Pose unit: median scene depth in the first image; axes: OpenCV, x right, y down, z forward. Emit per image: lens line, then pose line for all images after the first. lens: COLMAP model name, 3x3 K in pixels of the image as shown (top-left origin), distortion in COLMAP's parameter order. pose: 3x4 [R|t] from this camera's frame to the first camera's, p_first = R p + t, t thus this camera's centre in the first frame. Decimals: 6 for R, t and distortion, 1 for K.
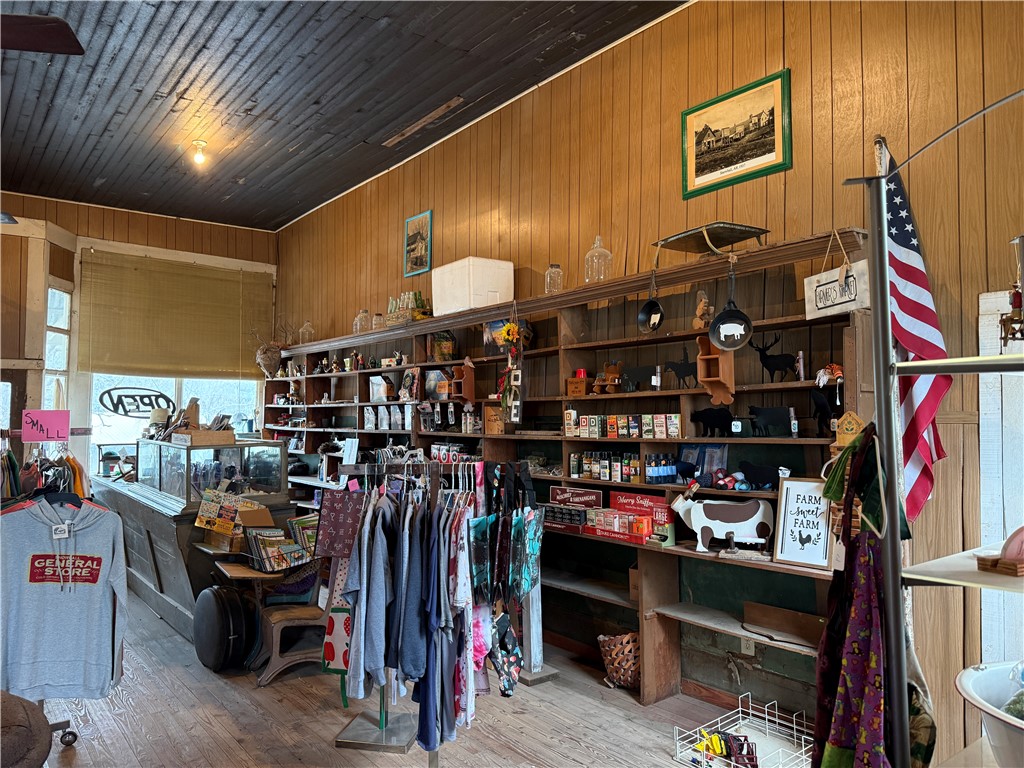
lens RADIAL K [[725.6, 0, 511.4], [0, 725.6, 389.2], [0, 0, 1]] dist [0.076606, -0.097601]
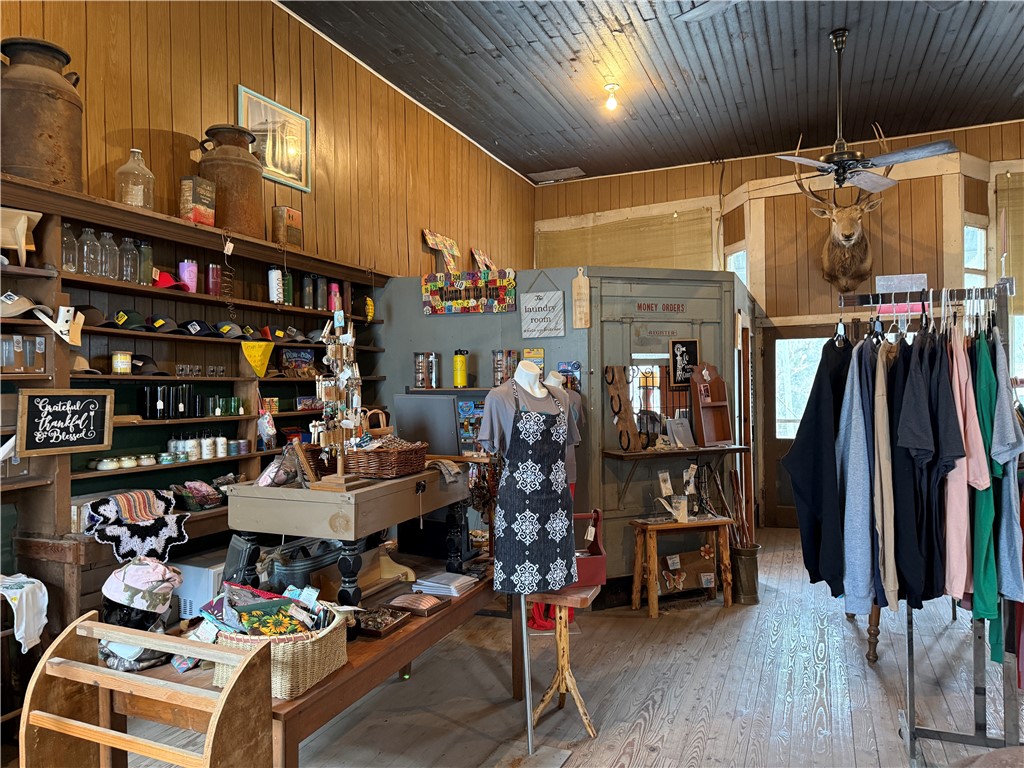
lens RADIAL K [[721.2, 0, 512.1], [0, 721.2, 387.6], [0, 0, 1]] dist [0.114435, -0.153716]
pose [[0.492680, -0.004454, -0.870199, -0.132447], [0.057445, 0.997972, 0.027416, 0.006243], [0.868312, -0.063496, 0.491937, 0.059226]]
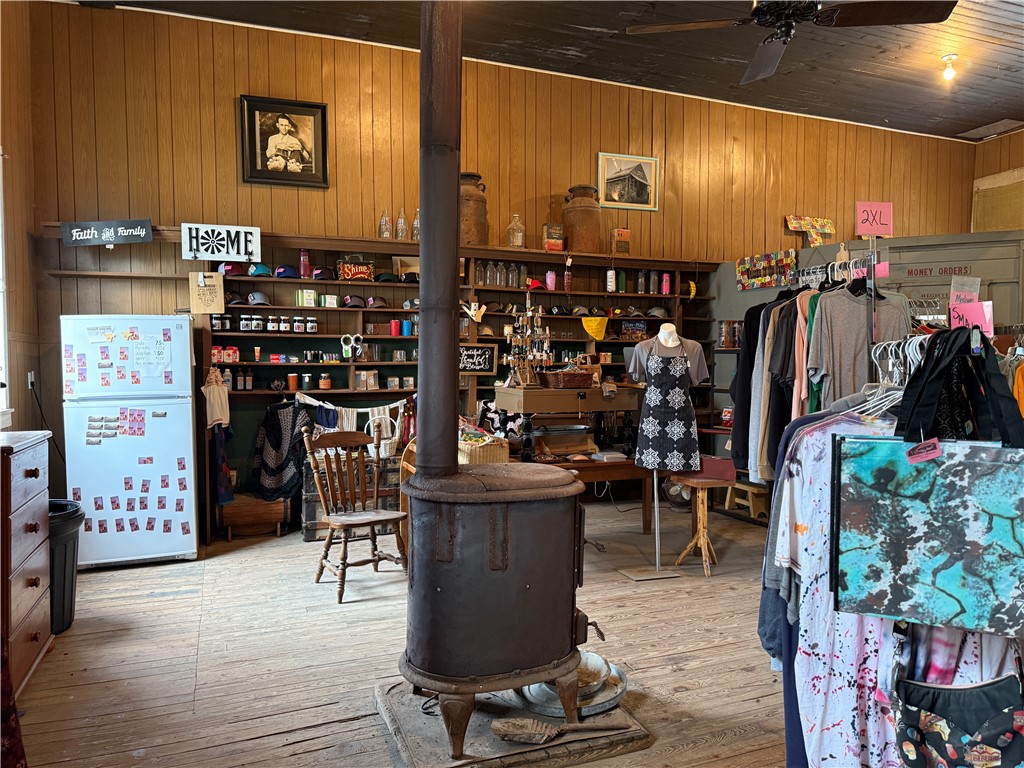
lens RADIAL K [[716.2, 0, 512.0], [0, 716.2, 384.0], [0, 0, 1]] dist [0.113527, -0.154954]
pose [[-0.287363, 0.021948, -0.957570, 0.212461], [0.043820, 0.998992, 0.009747, 0.051279], [0.956819, -0.039160, -0.288035, 0.369541]]
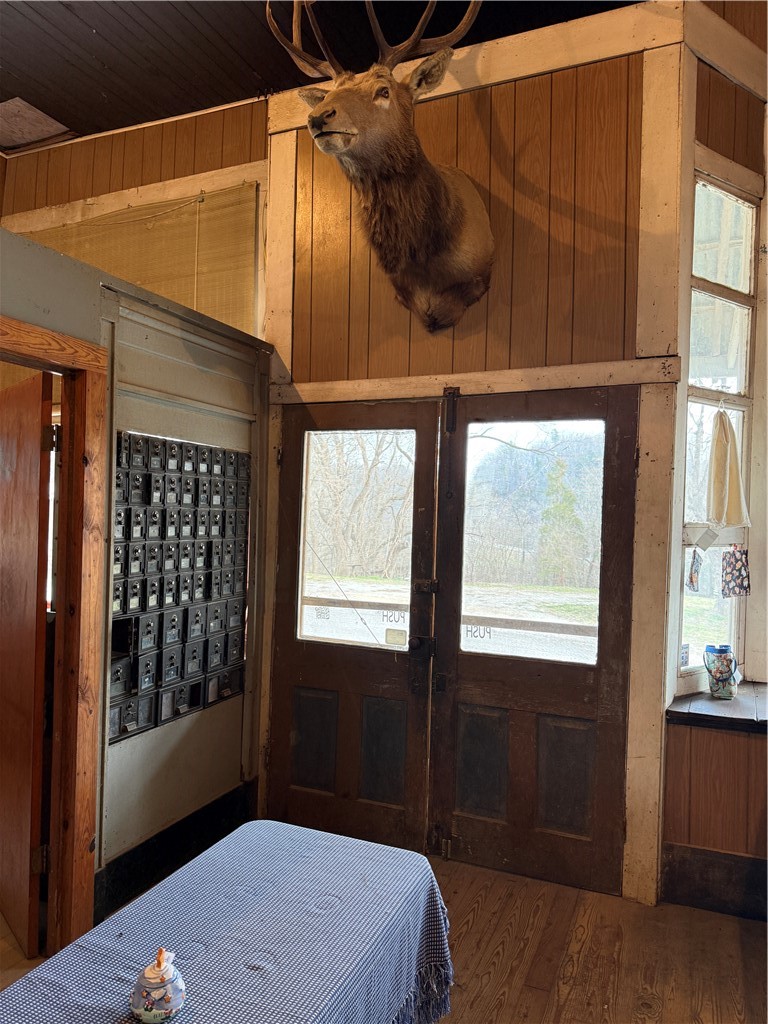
lens RADIAL K [[716.2, 0, 382.2], [0, 716.2, 515.9], [0, 0, 1]] dist [0.113527, -0.154954]
pose [[0.480574, 0.009622, -0.876901, -0.437875], [0.011384, 0.999787, 0.017209, 0.041680], [0.876880, -0.018253, 0.480362, 0.795852]]
